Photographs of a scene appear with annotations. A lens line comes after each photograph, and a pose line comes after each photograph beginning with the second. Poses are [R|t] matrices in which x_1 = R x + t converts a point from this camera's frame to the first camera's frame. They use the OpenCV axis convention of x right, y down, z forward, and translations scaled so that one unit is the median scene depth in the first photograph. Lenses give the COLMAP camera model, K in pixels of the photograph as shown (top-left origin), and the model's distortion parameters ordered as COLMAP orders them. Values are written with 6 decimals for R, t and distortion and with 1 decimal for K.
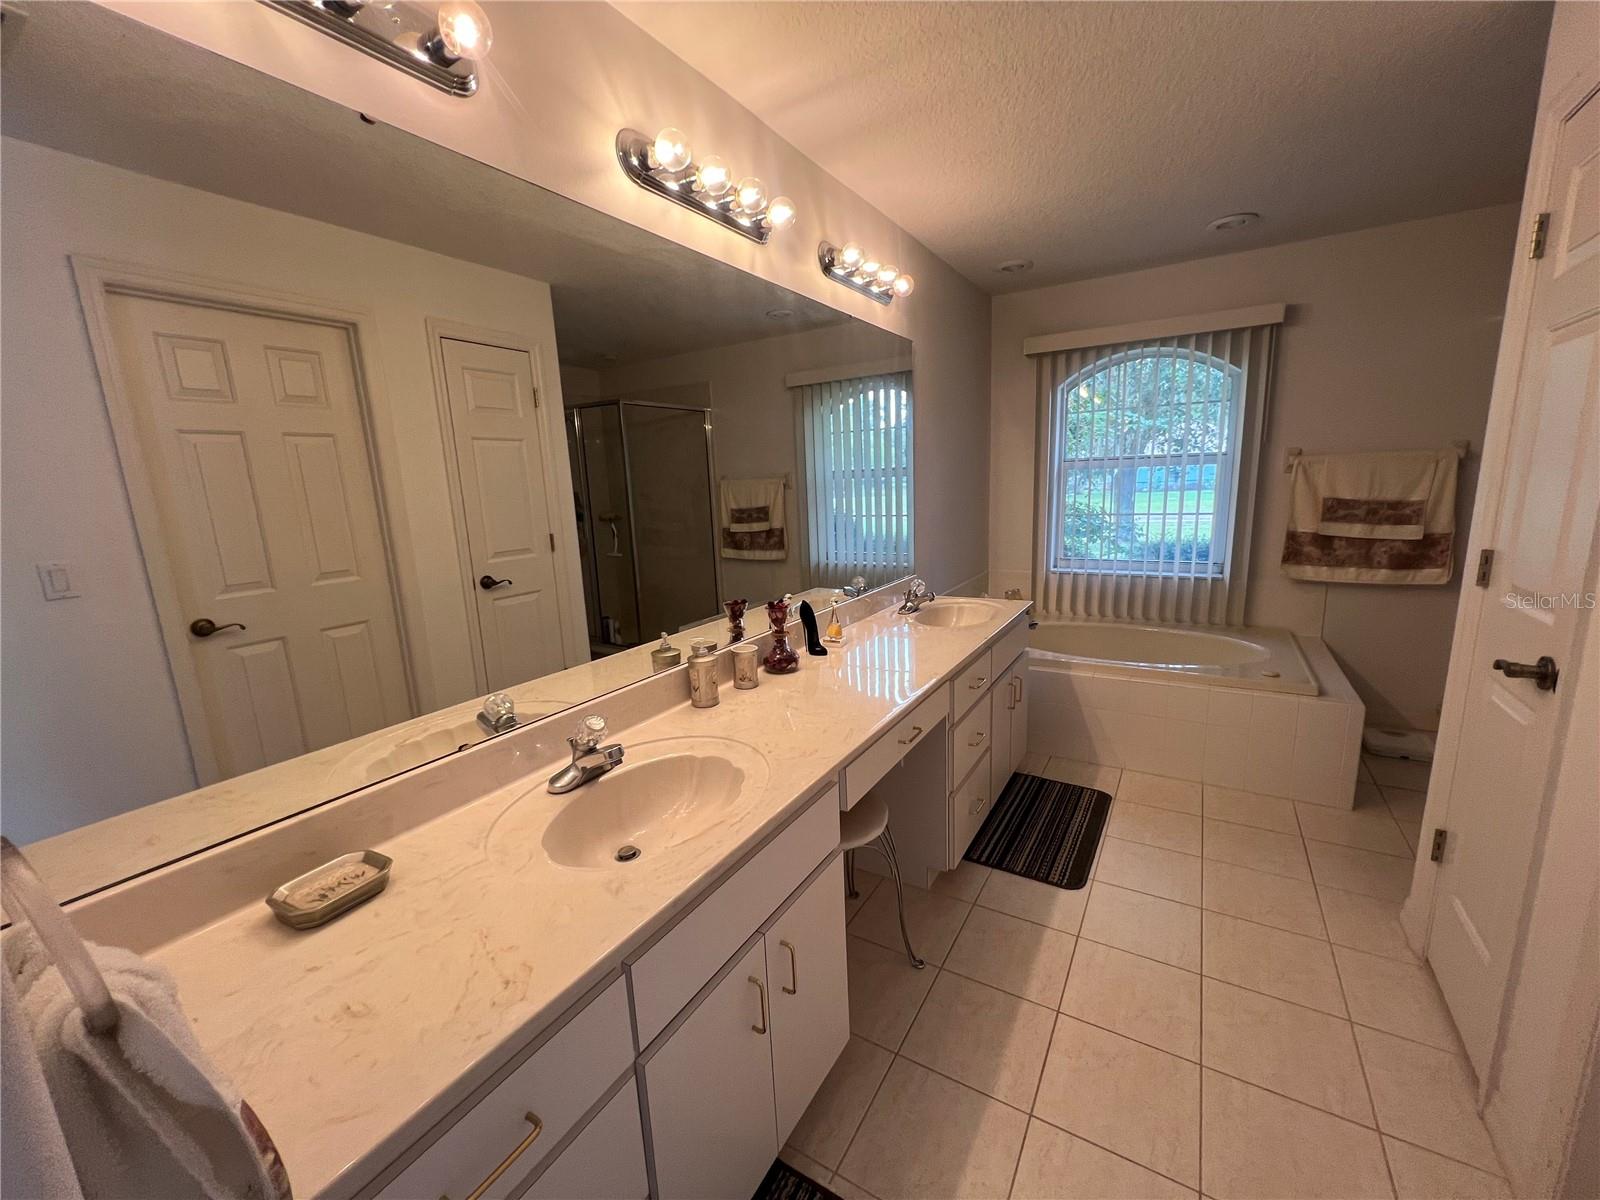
lens RADIAL K [[646.8, 0, 804.8], [0, 646.8, 603.8], [0, 0, 1]] dist [0.002436, 0.000119]
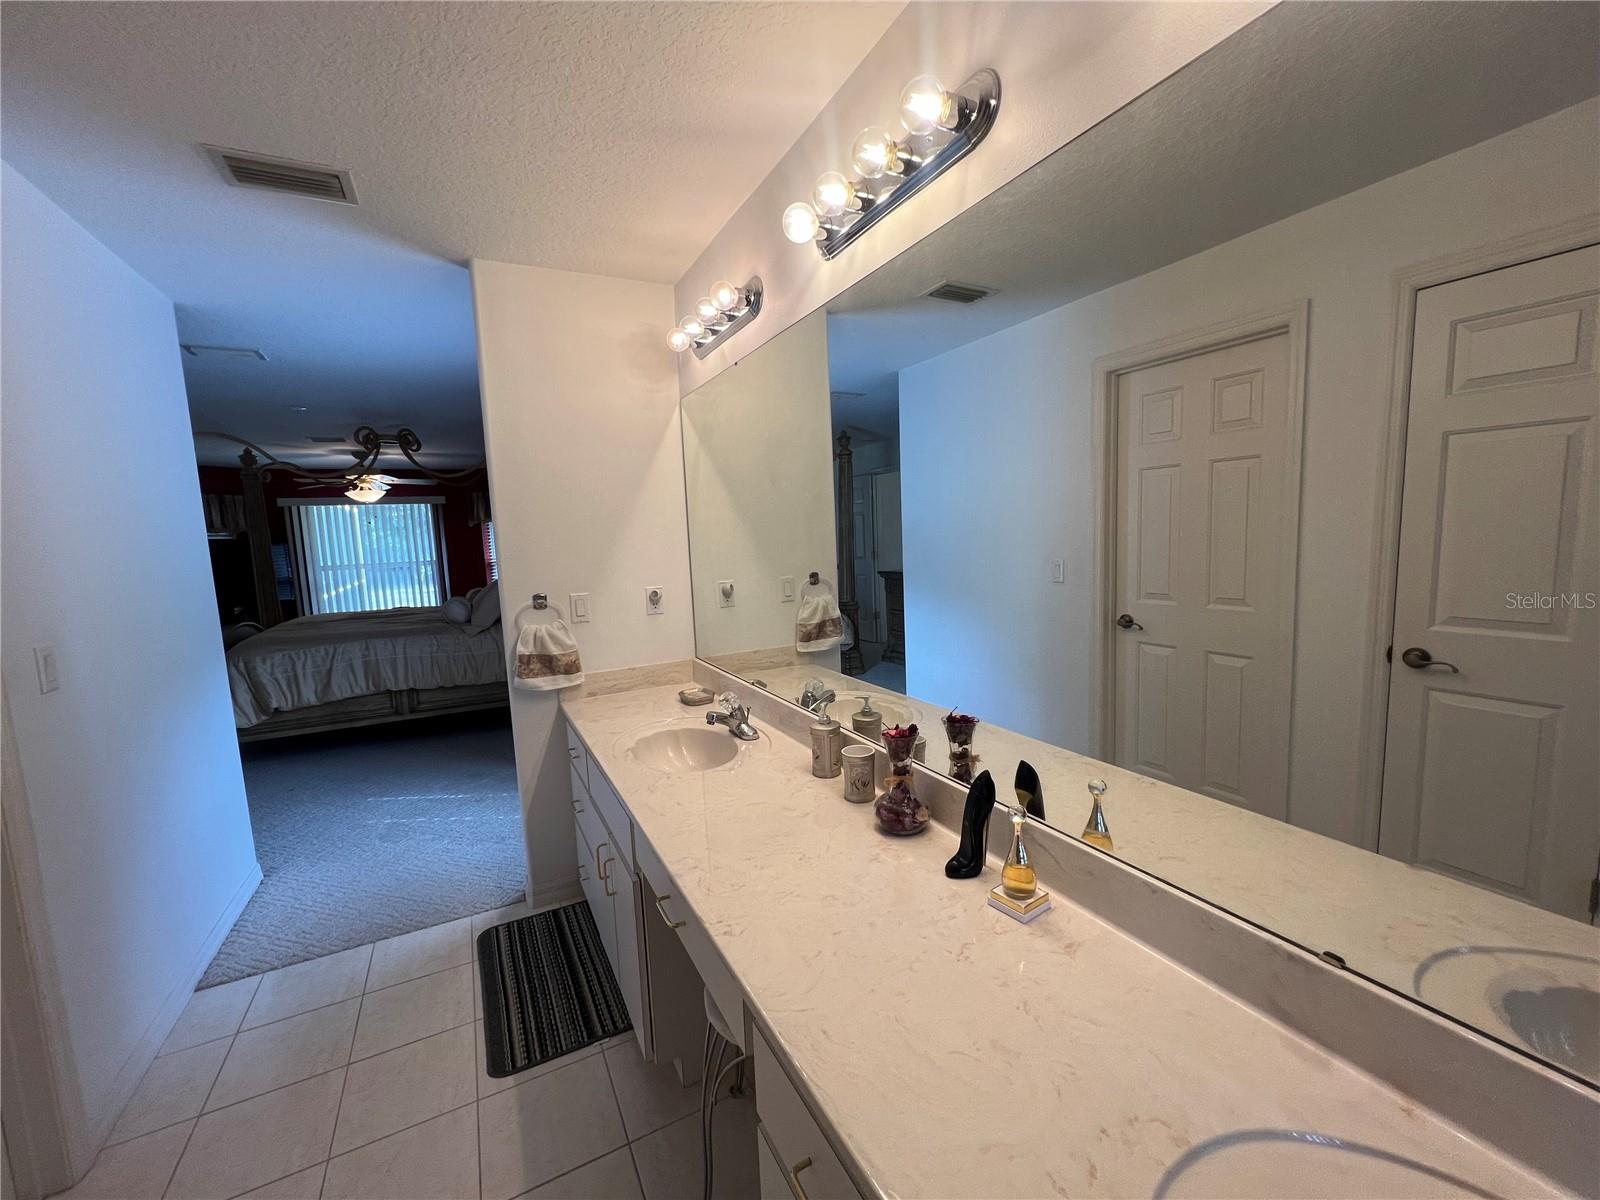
lens RADIAL K [[643.5, 0, 802.3], [0, 643.5, 603.0], [0, 0, 1]] dist [-0.000161, -0.000098]
pose [[-0.516093, 0.160608, -0.841340, 0.413953], [-0.101003, 0.963998, 0.245980, -0.212684], [0.850557, 0.211926, -0.481290, 0.909031]]
